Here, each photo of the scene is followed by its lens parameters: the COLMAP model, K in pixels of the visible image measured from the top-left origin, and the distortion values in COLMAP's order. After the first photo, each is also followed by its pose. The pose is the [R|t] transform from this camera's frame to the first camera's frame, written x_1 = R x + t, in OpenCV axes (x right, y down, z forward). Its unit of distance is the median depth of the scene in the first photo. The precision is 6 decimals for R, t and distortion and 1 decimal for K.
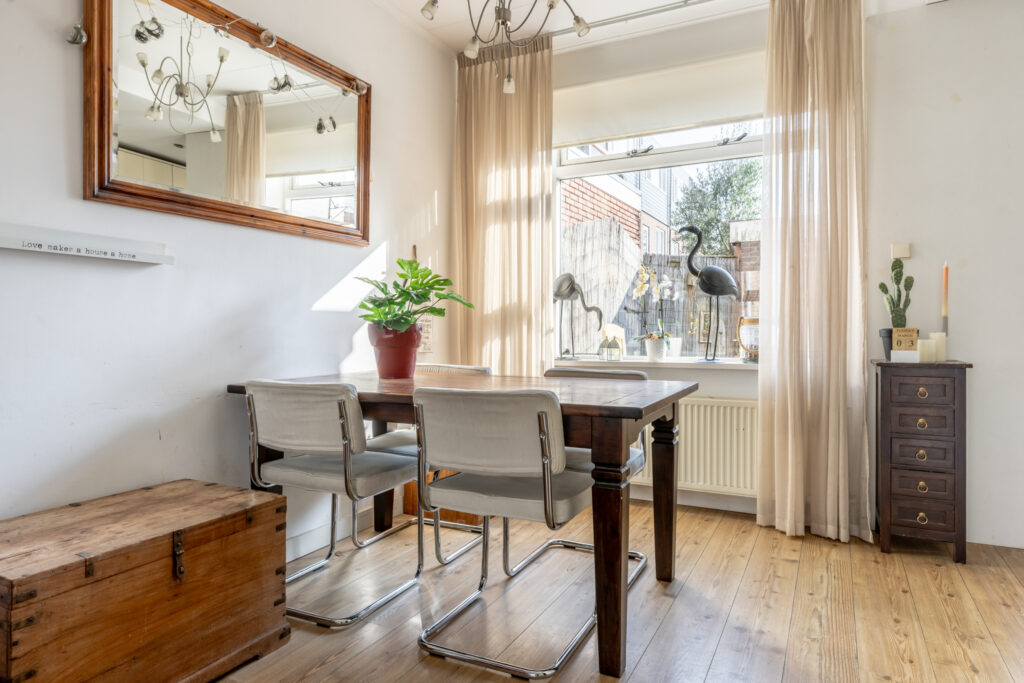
lens RADIAL K [[619.7, 0, 512.6], [0, 619.7, 333.7], [0, 0, 1]] dist [0.005929, -0.003486]
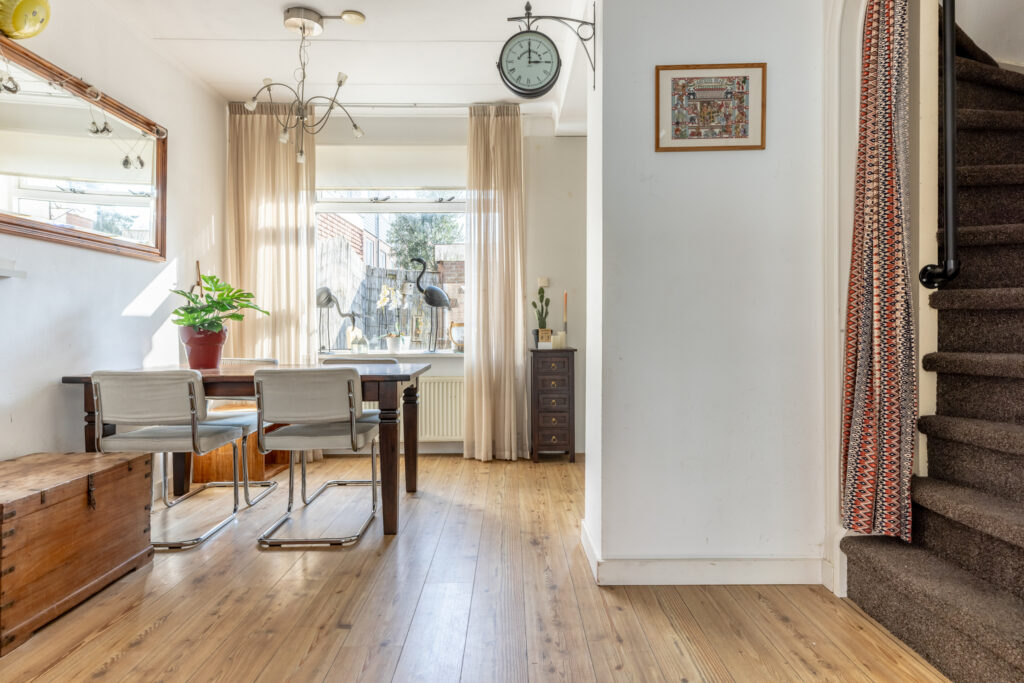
lens RADIAL K [[583.3, 0, 512.9], [0, 583.3, 333.9], [0, 0, 1]] dist [0.015848, -0.000669]
pose [[0.886047, -0.006140, 0.463555, -0.181171], [0.007021, 0.999975, -0.000174, 0.004258], [-0.463542, 0.003409, 0.886068, -0.365670]]
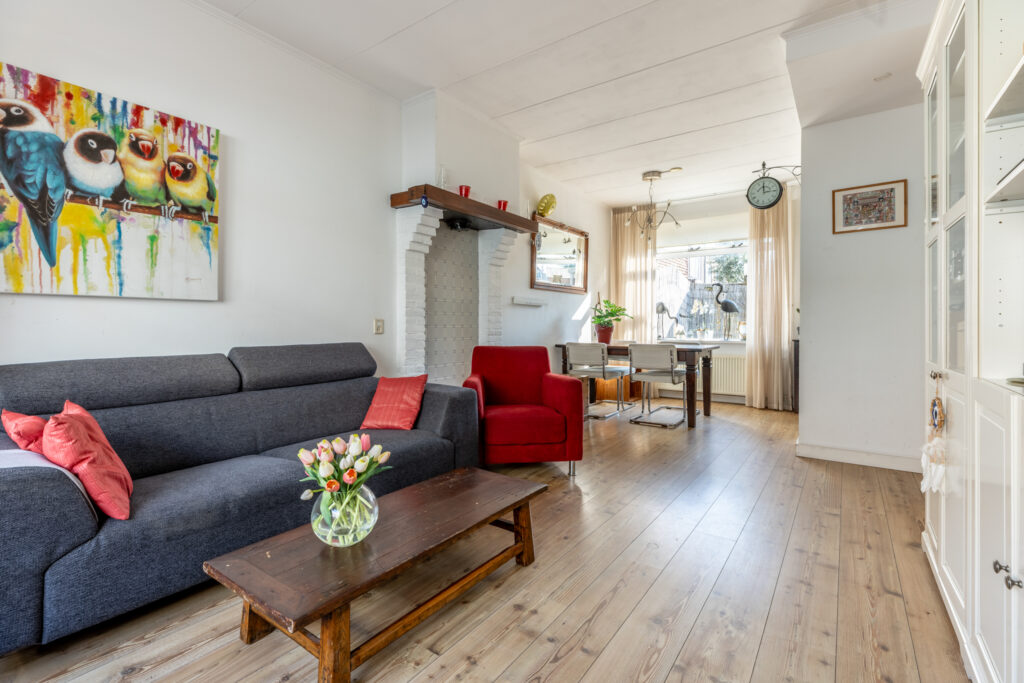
lens RADIAL K [[464.0, 0, 512.3], [0, 464.0, 325.0], [0, 0, 1]] dist [0.001188, -0.000309]
pose [[0.989761, 0.002945, -0.142704, -0.294517], [-0.004366, 0.999944, -0.009648, 0.008596], [0.142667, 0.010172, 0.989718, -1.085181]]
